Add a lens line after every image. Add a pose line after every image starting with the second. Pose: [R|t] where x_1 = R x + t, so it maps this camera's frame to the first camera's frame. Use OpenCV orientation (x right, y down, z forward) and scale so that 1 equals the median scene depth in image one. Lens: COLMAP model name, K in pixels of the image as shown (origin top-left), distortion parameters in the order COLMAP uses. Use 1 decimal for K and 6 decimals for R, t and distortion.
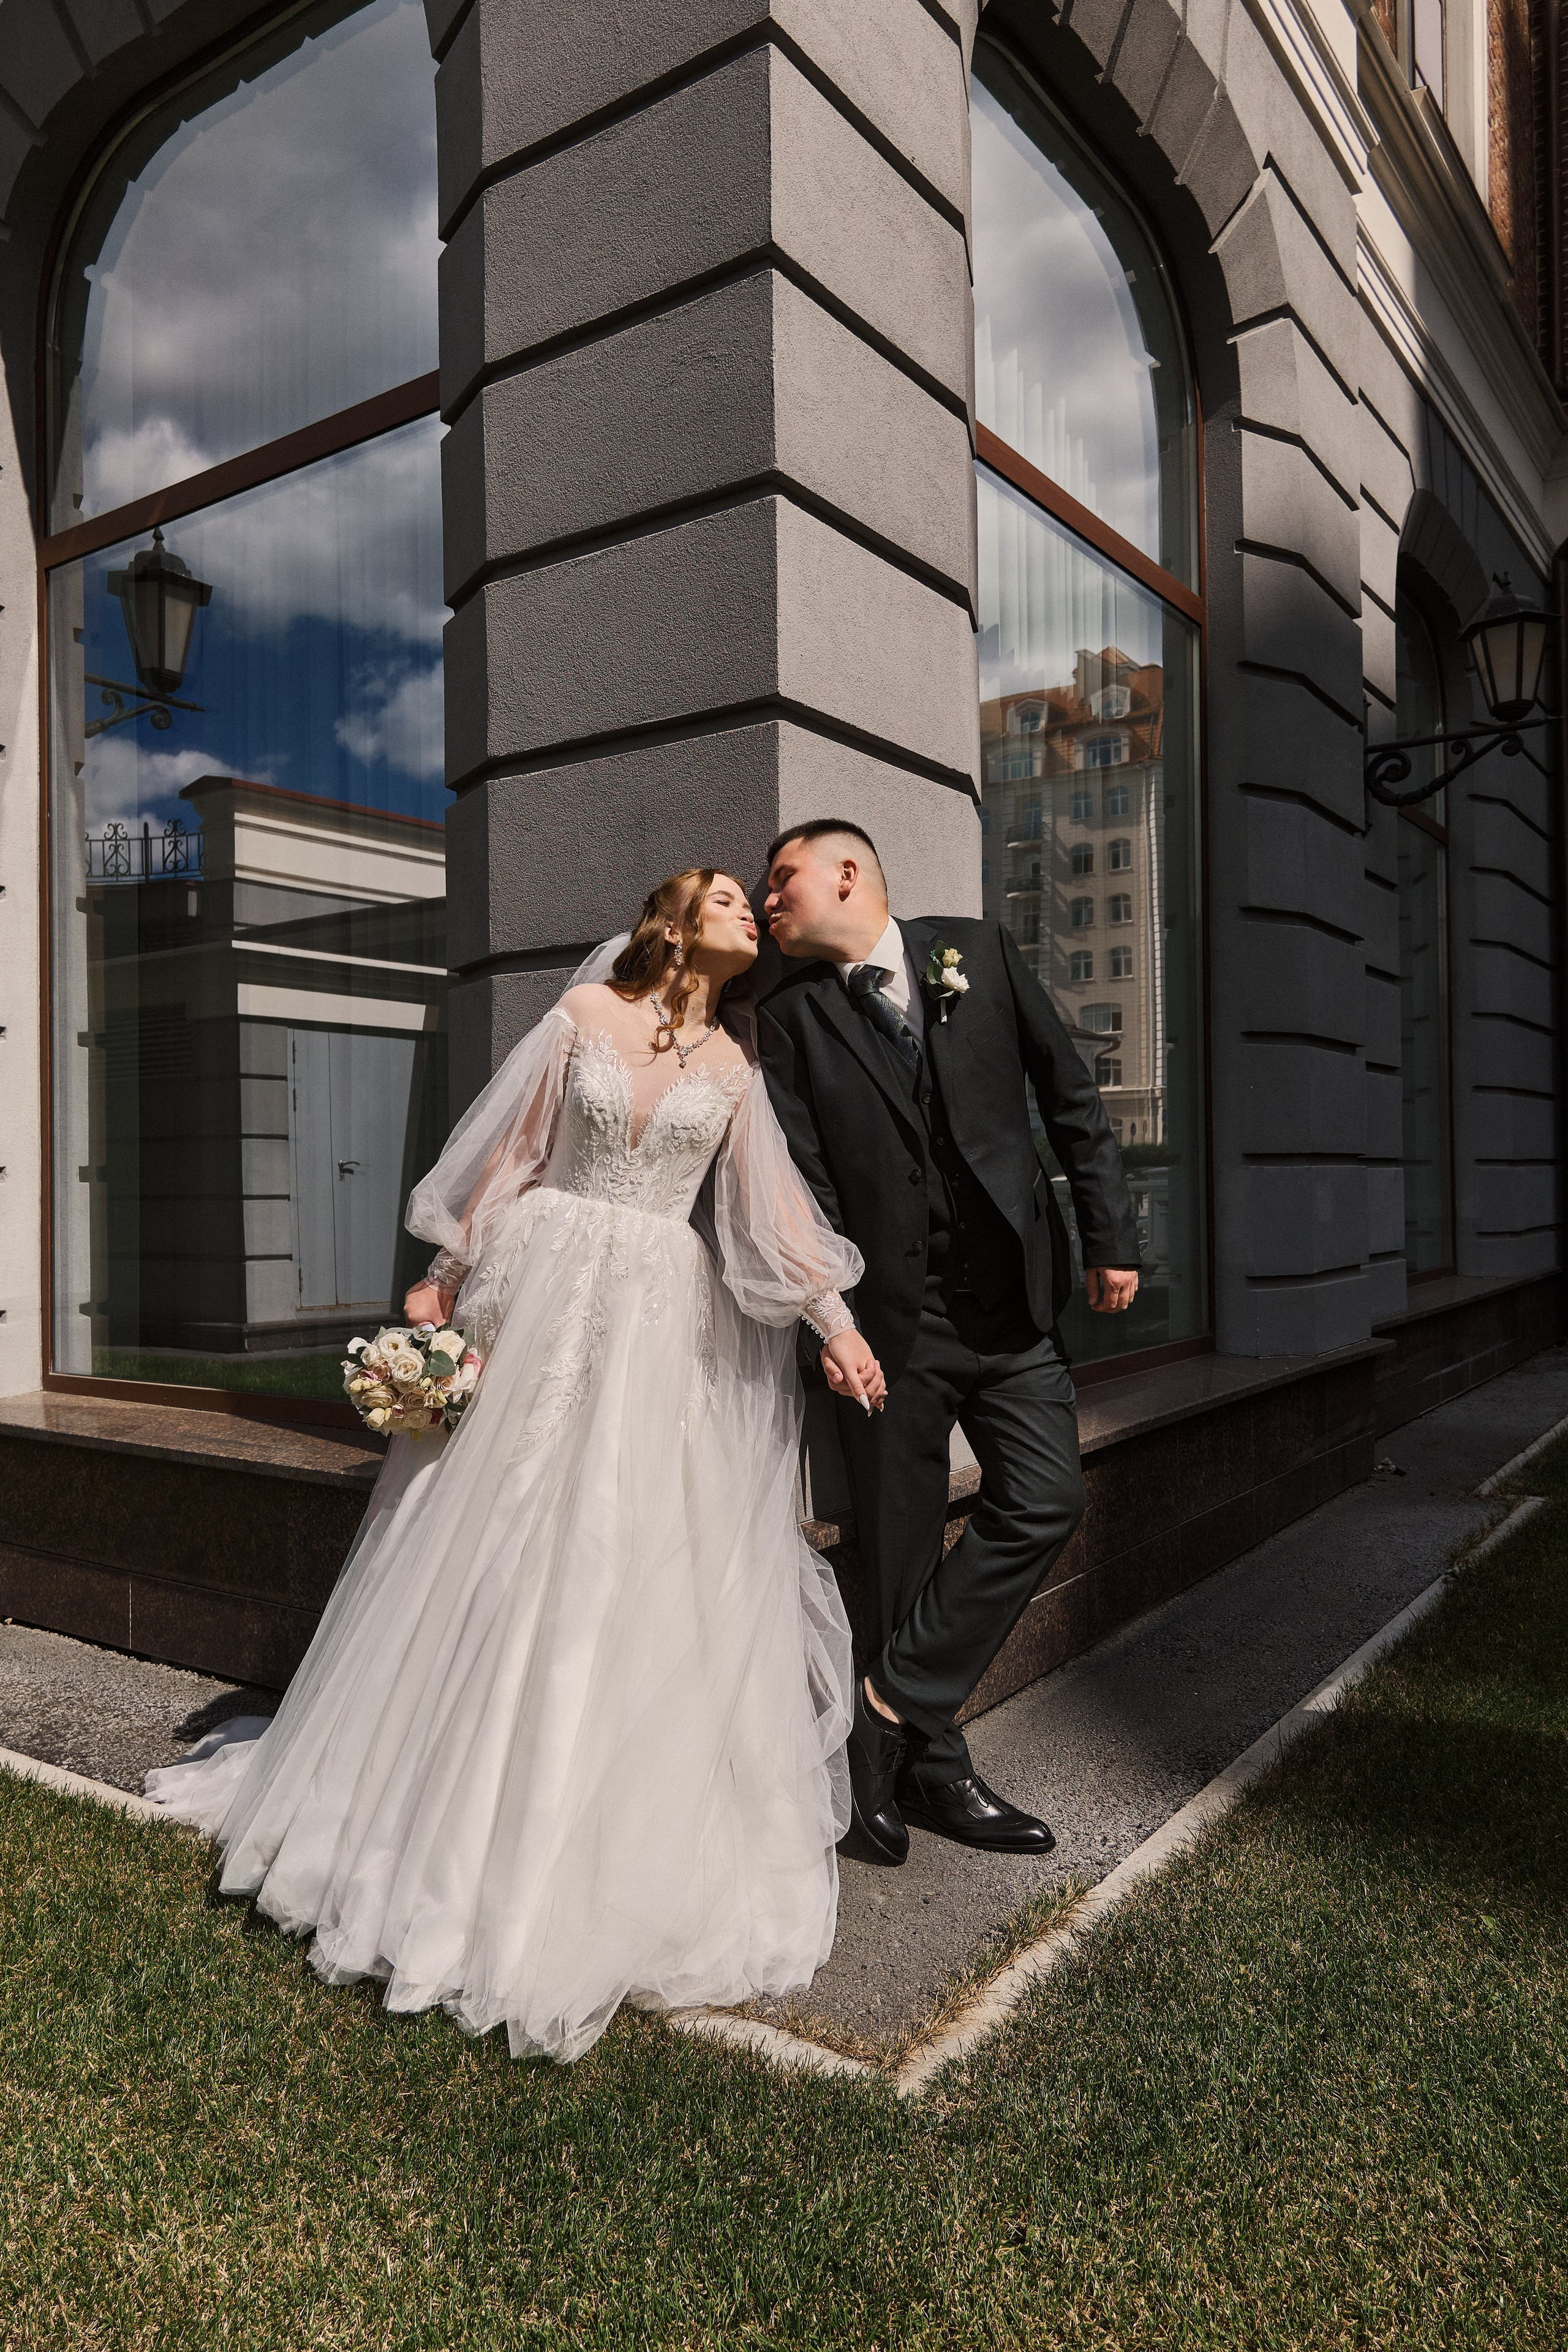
lens RADIAL K [[1610.7, 0, 790.4], [0, 1610.7, 1149.5], [0, 0, 1]] dist [0.046938, -0.037796]
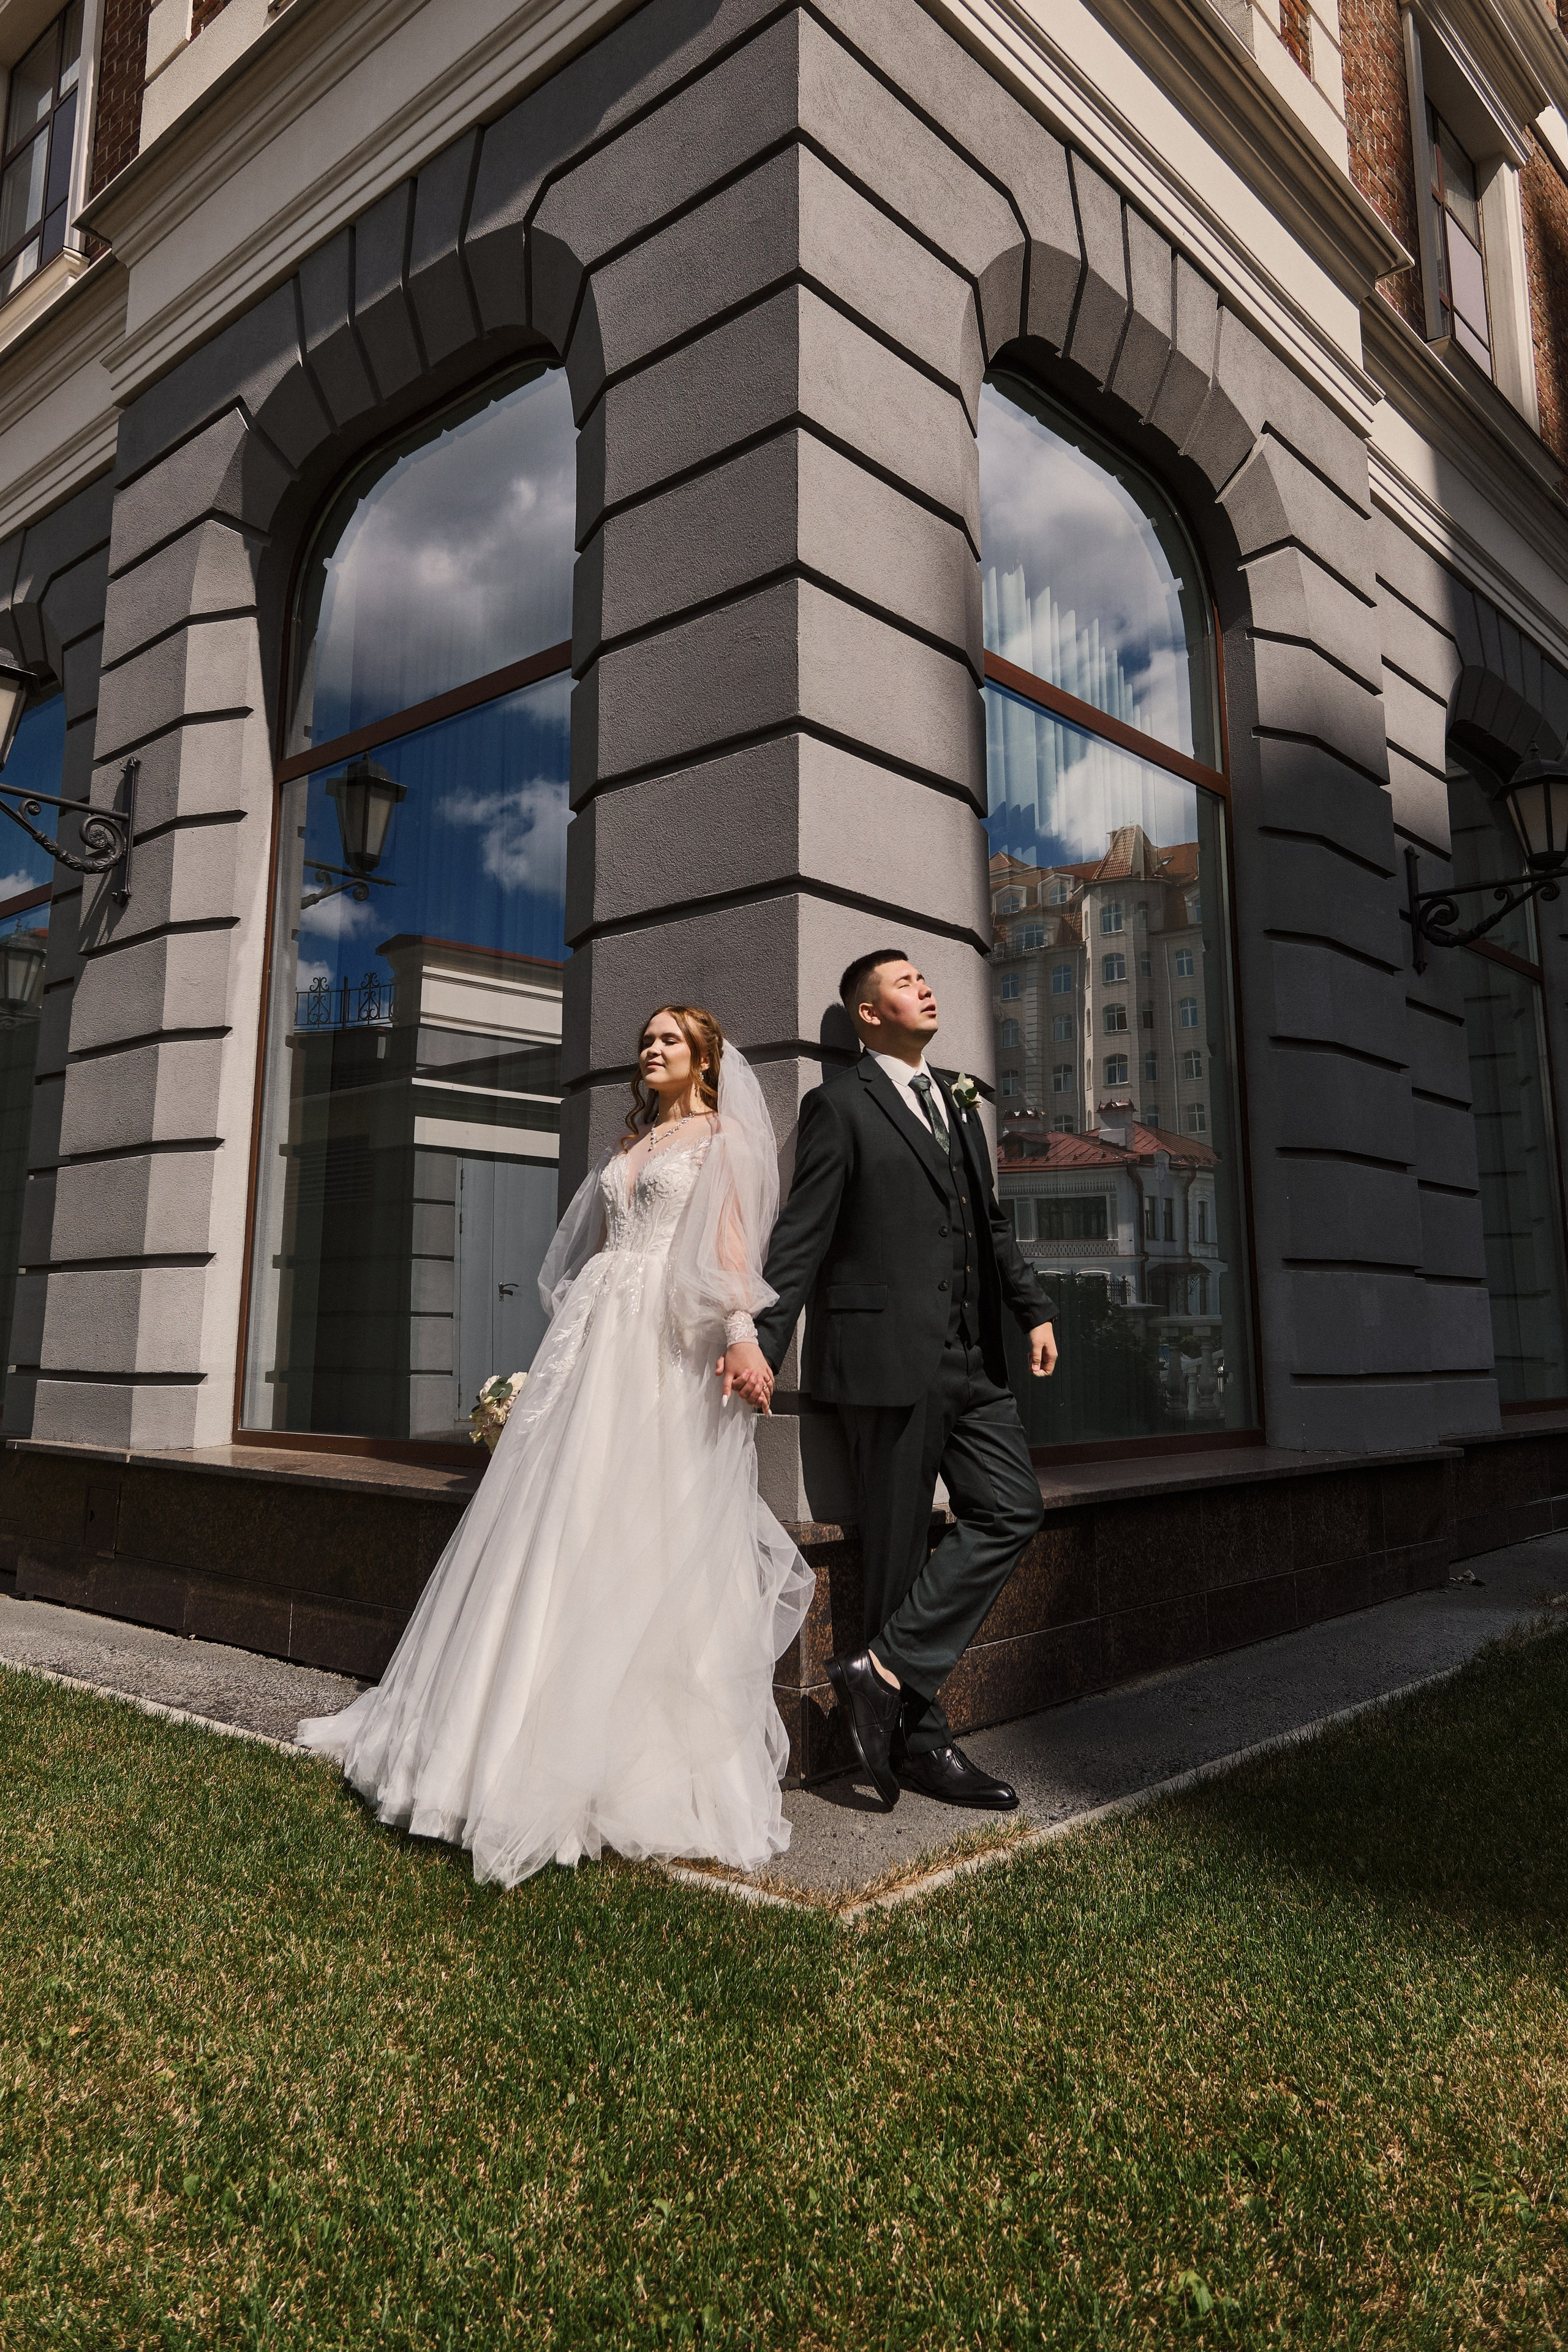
lens RADIAL K [[1649.2, 0, 755.3], [0, 1649.2, 1008.3], [0, 0, 1]] dist [0.035163, -0.001170]
pose [[0.991528, -0.009444, -0.129547, 0.084708], [-0.013312, 0.984713, -0.173678, 0.041200], [0.129206, 0.173931, 0.976245, -0.202146]]
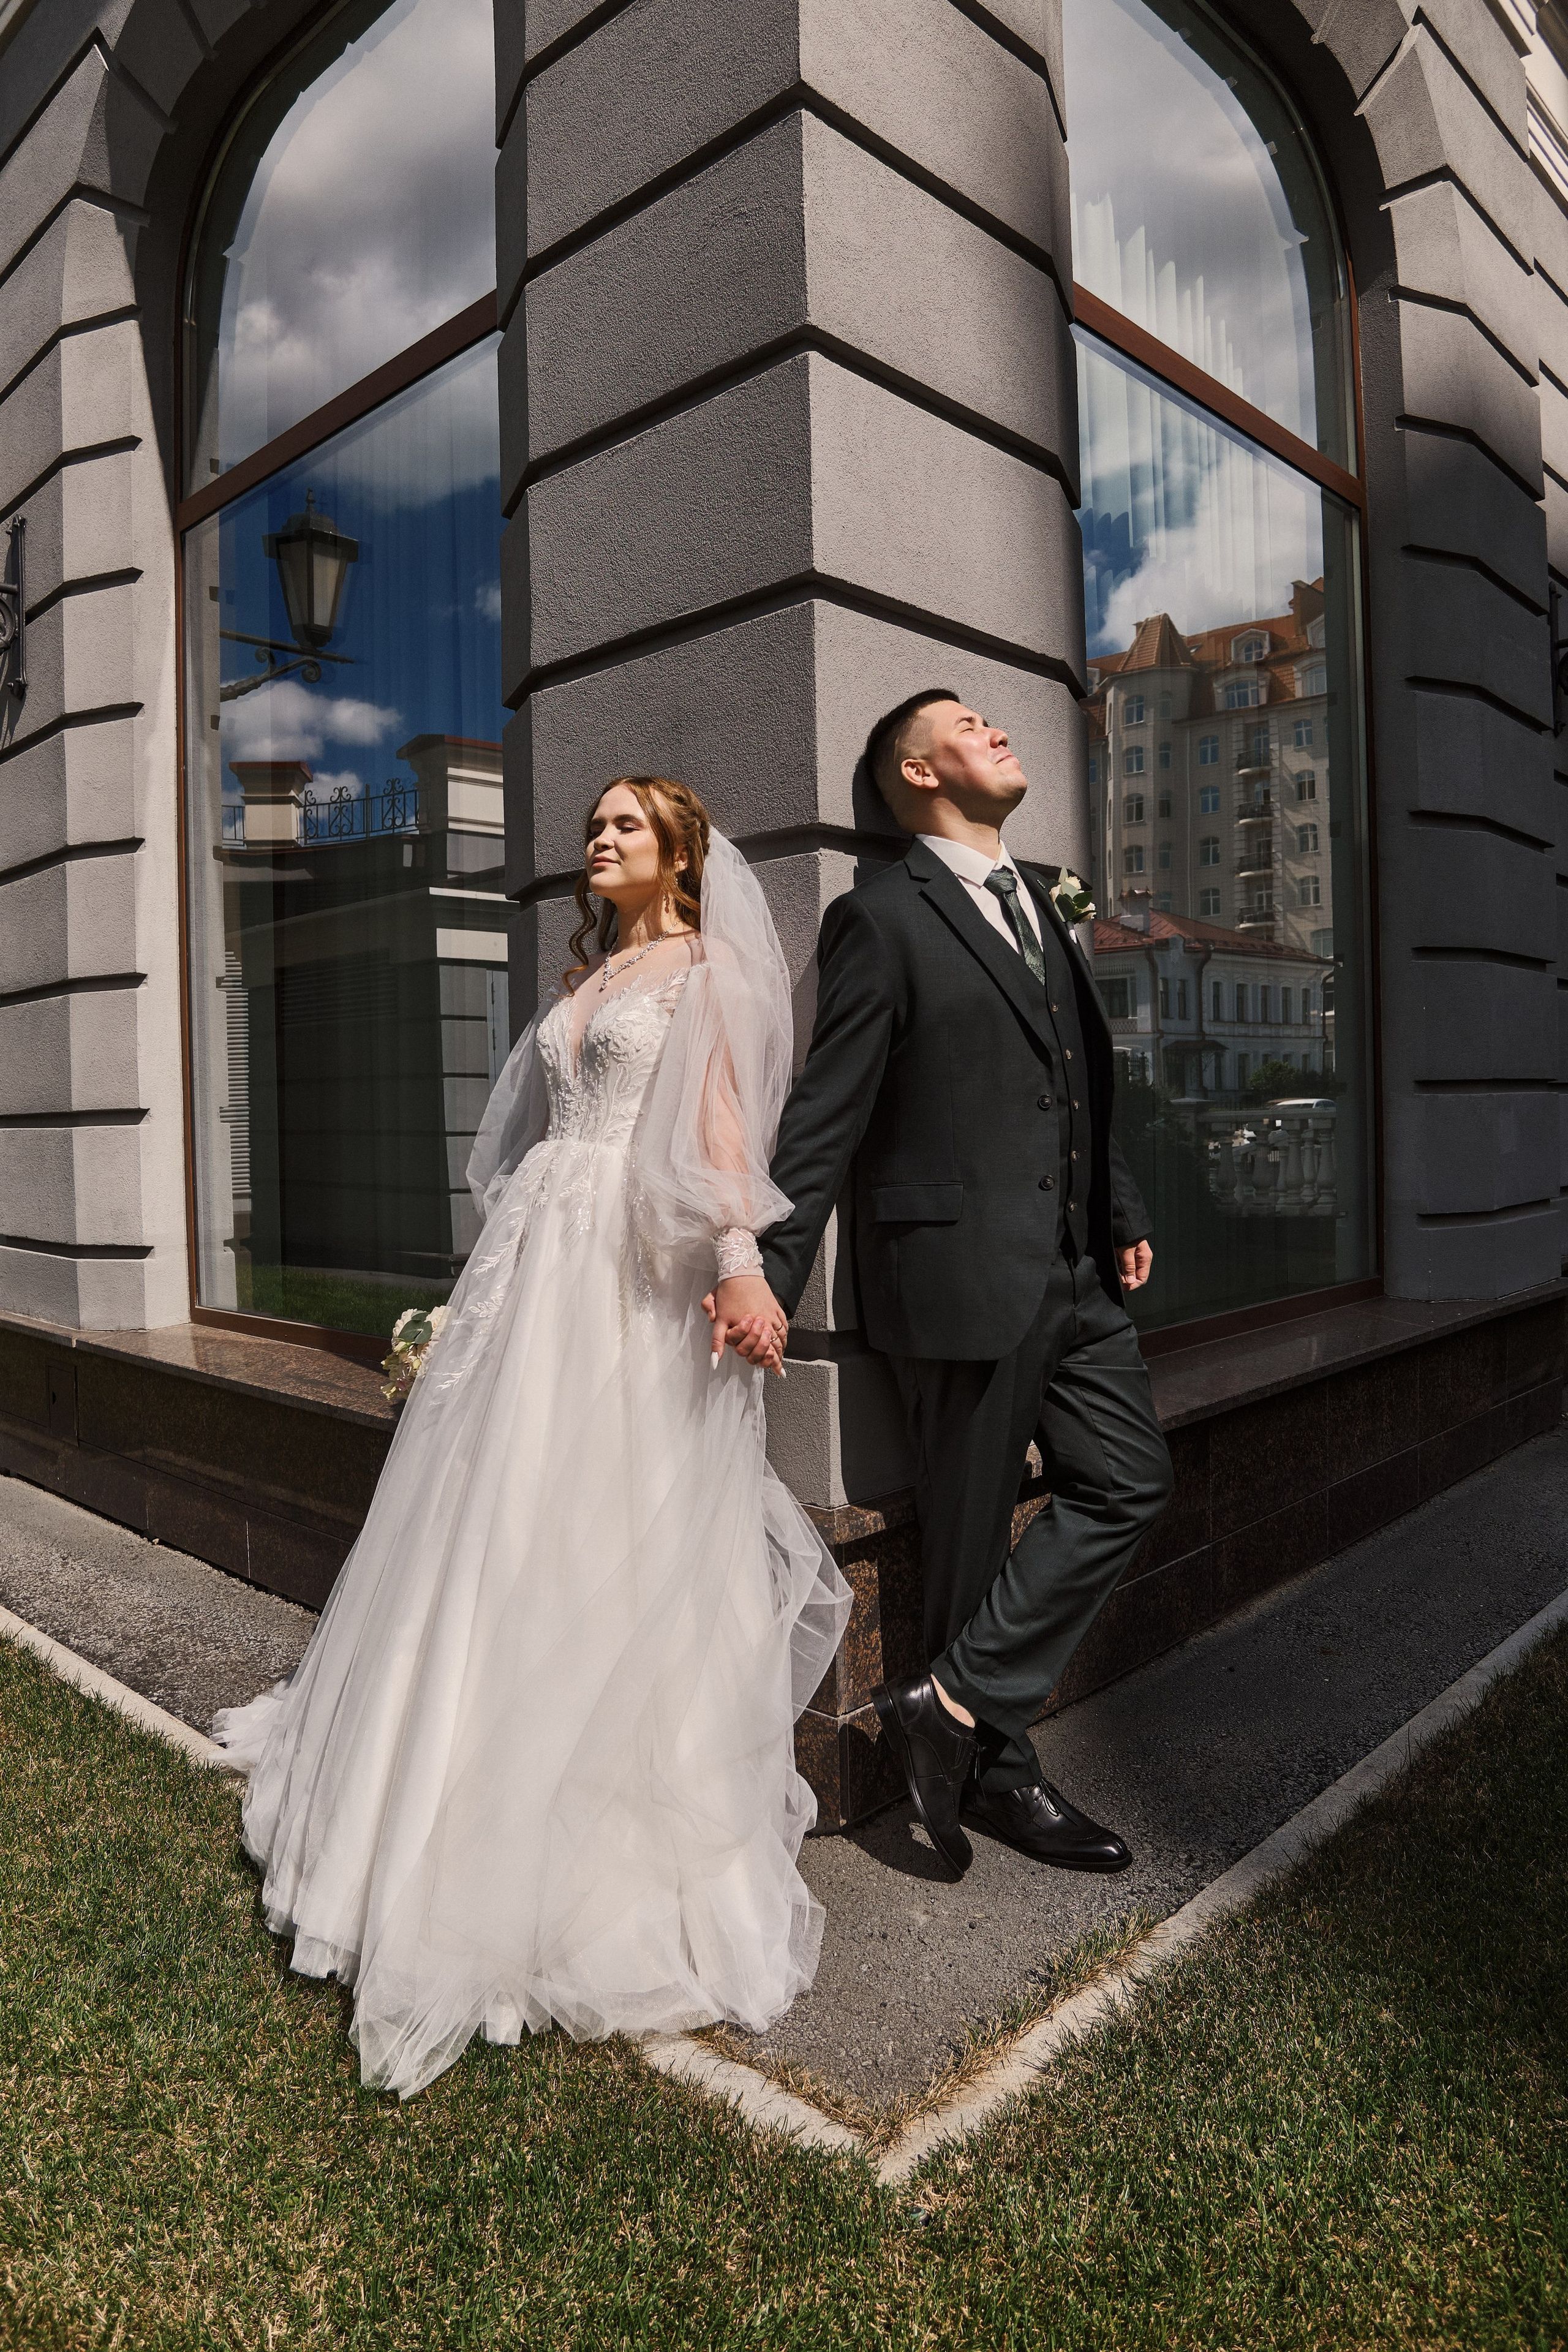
lens RADIAL K [[1540.3, 0, 762.6], [0, 1540.3, 1135.3], [0, 0, 1]] dist [-0.085262, 0.030624]
pose [[0.986928, -0.006699, -0.161023, 0.062209], [0.012612, 0.999282, 0.035727, -0.002204], [0.160668, -0.037291, 0.986304, 0.105079]]
